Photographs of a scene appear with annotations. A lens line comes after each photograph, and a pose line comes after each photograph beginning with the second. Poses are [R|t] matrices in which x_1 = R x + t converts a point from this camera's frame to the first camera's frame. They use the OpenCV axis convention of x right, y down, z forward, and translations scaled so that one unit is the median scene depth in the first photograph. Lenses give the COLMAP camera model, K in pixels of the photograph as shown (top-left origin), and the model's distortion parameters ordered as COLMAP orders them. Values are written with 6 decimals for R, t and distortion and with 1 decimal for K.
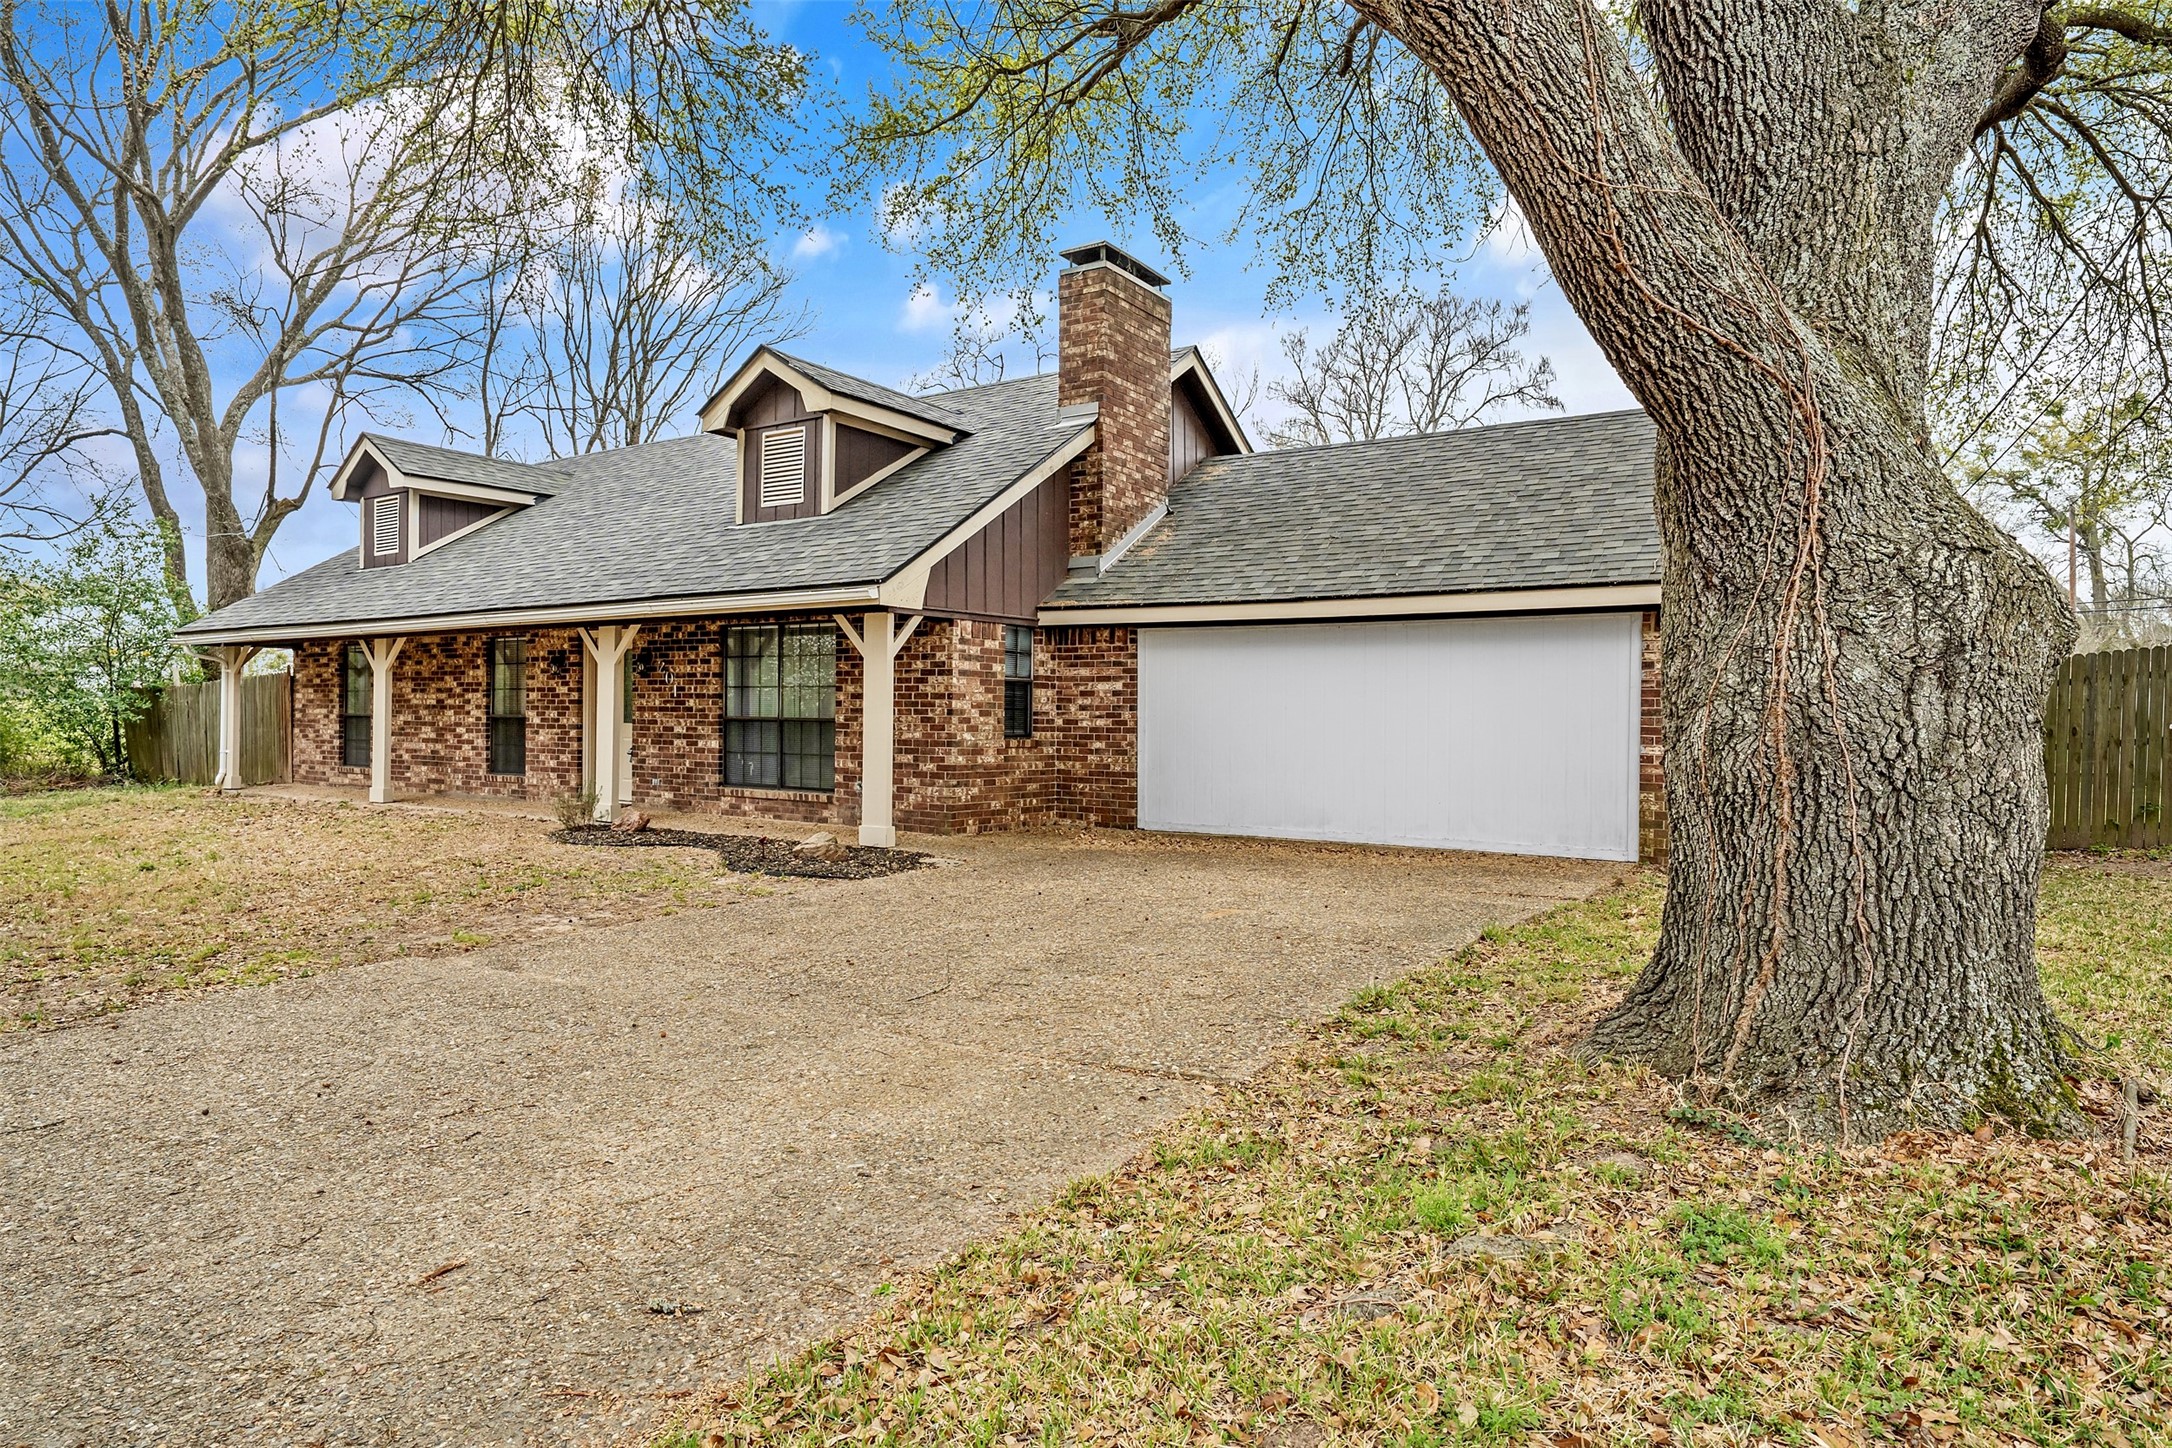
lens RADIAL K [[1239.9, 0, 1097.1], [0, 1239.9, 721.1], [0, 0, 1]] dist [0.000847, -0.000215]
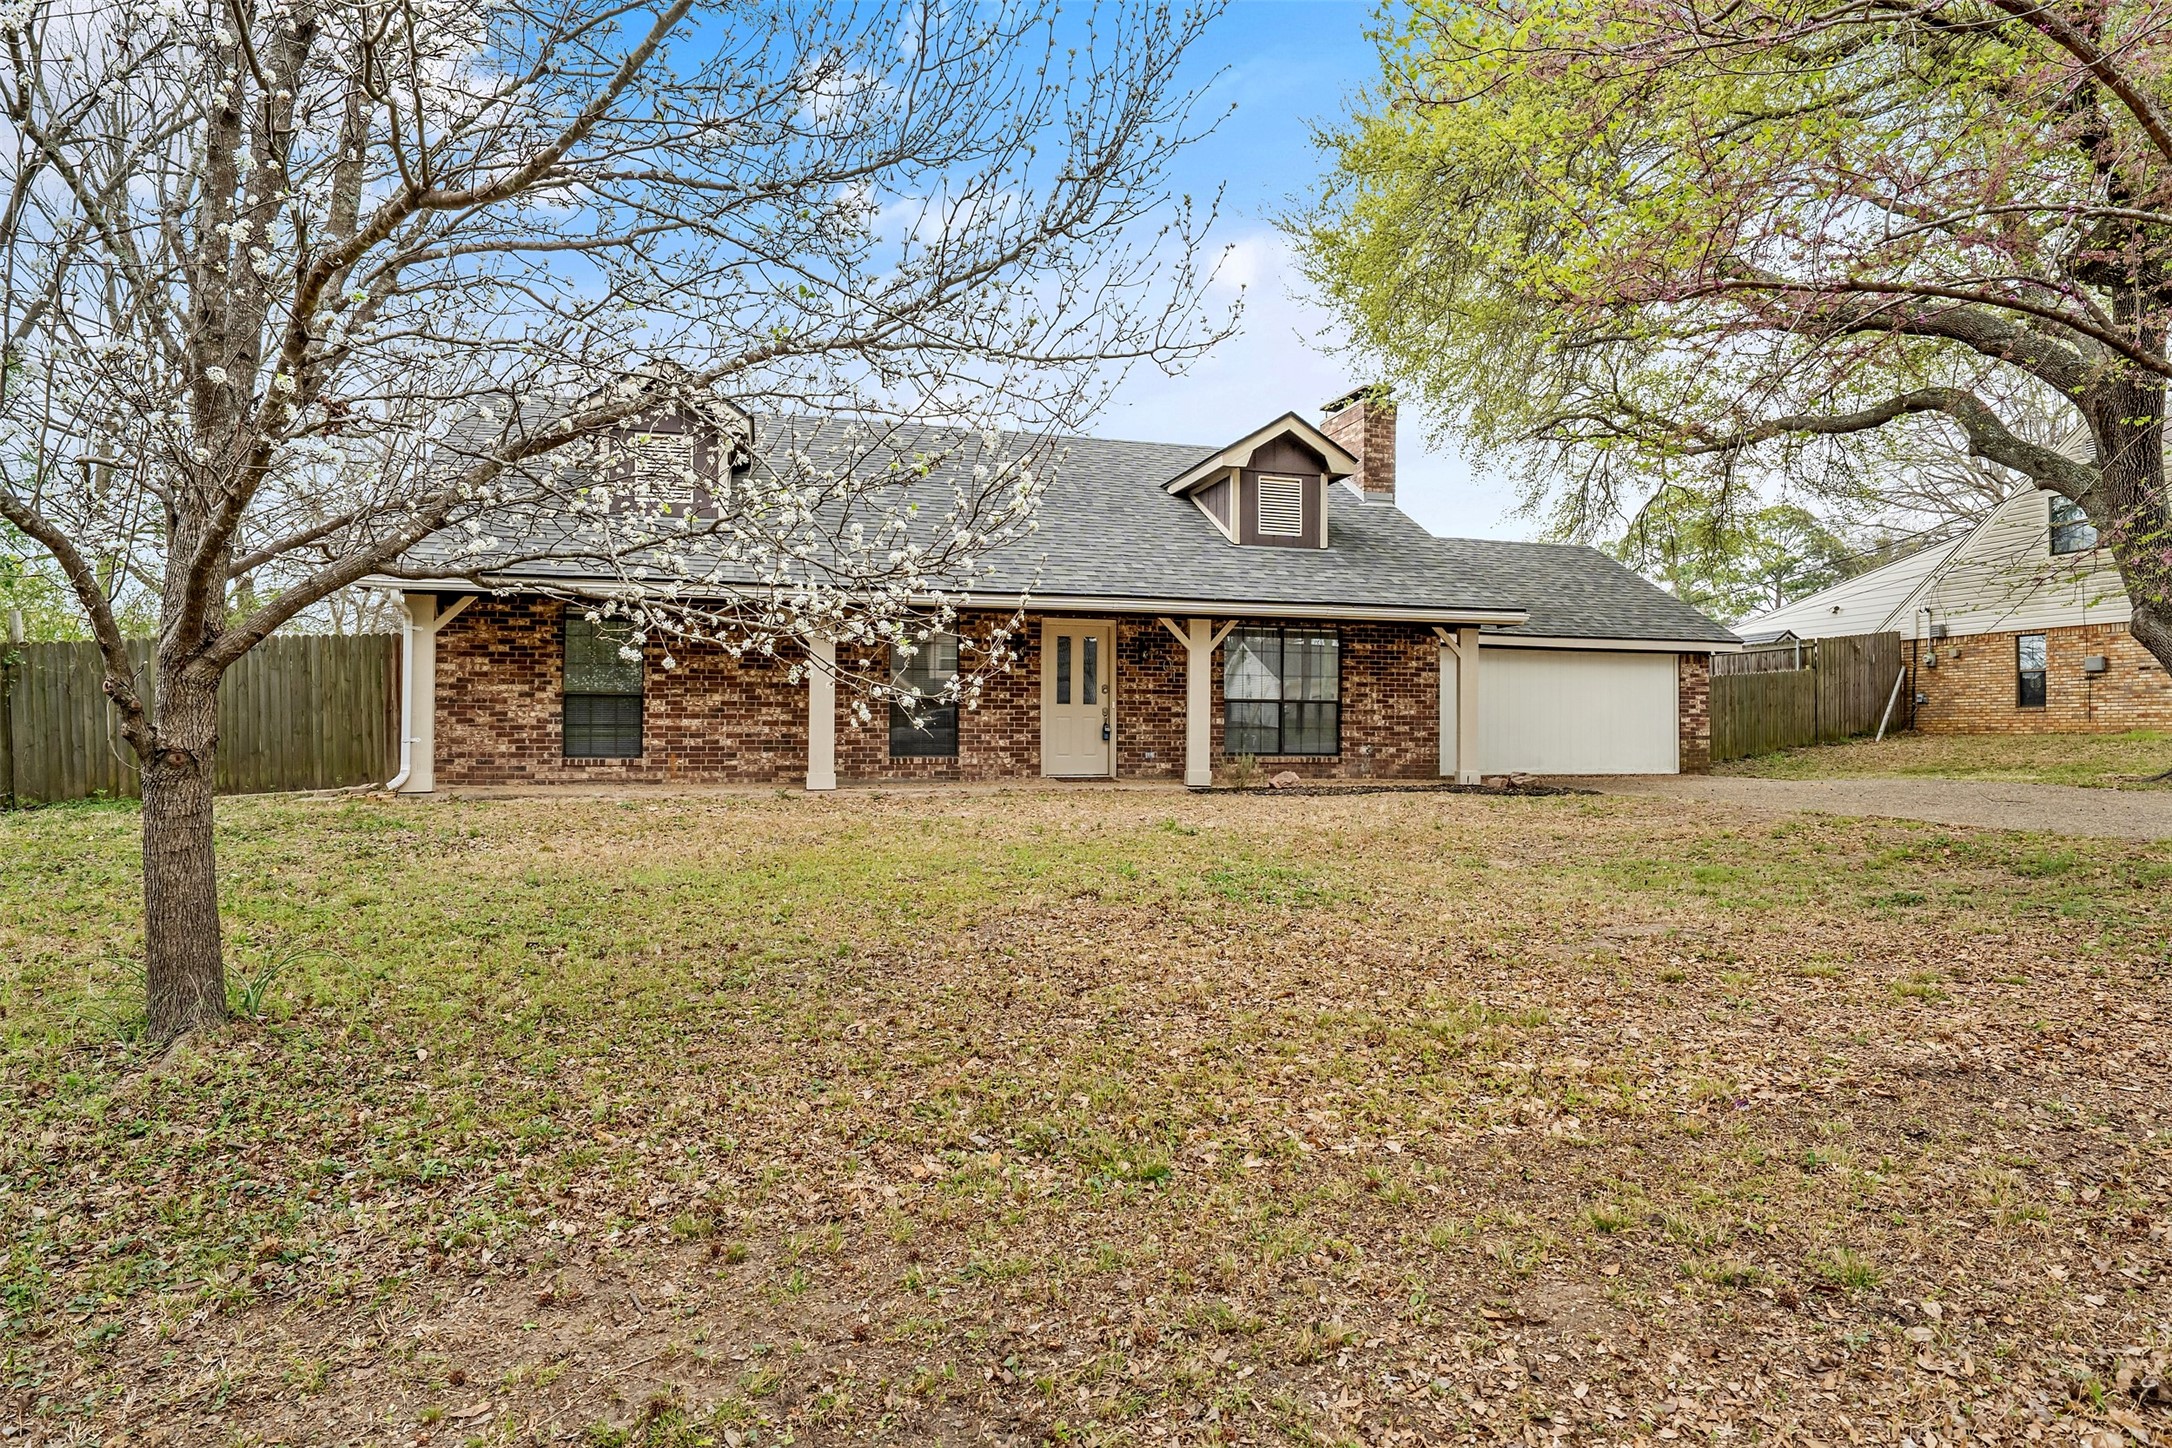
lens RADIAL K [[1139.9, 0, 1086.0], [0, 1139.9, 724.0], [0, 0, 1]] dist [-0.001366, 0.000036]
pose [[0.654652, 0.001726, 0.755928, -1.212722], [0.005542, 0.999960, -0.007082, 0.027887], [-0.755910, 0.008826, 0.654616, 0.356350]]
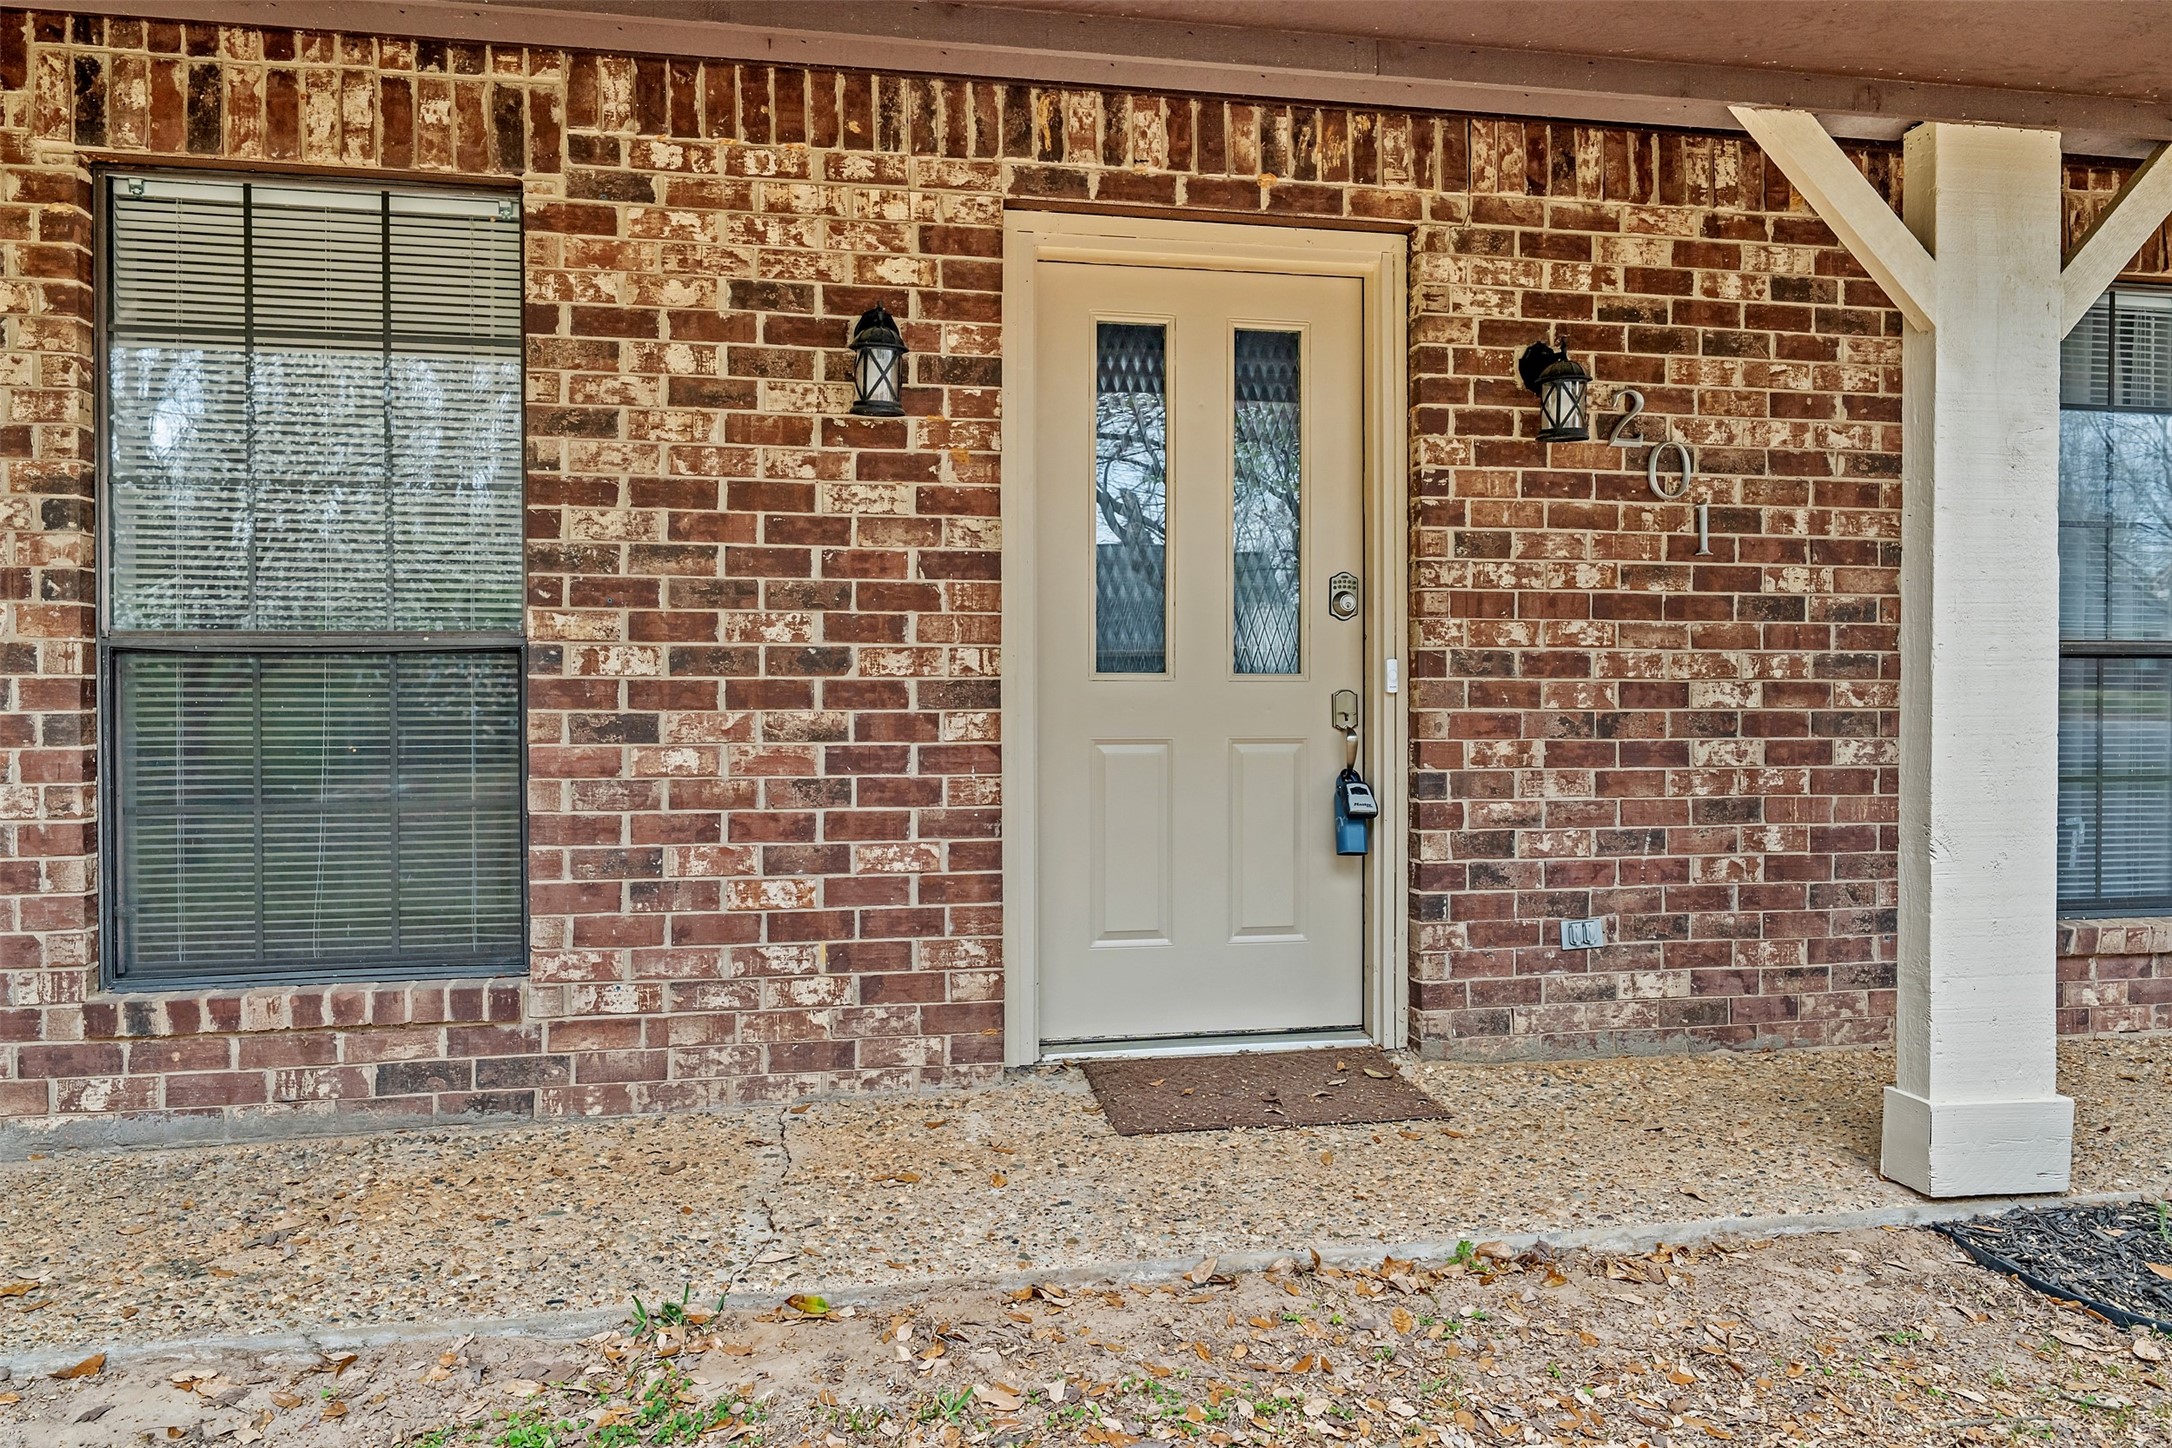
lens RADIAL K [[1442.4, 0, 1132.6], [0, 1442.4, 720.4], [0, 0, 1]] dist [0.000127, 0.002392]
pose [[0.722135, -0.014180, 0.691607, -0.601529], [0.013231, 0.999890, 0.006686, 0.008171], [-0.691626, 0.004322, 0.722243, 0.881380]]
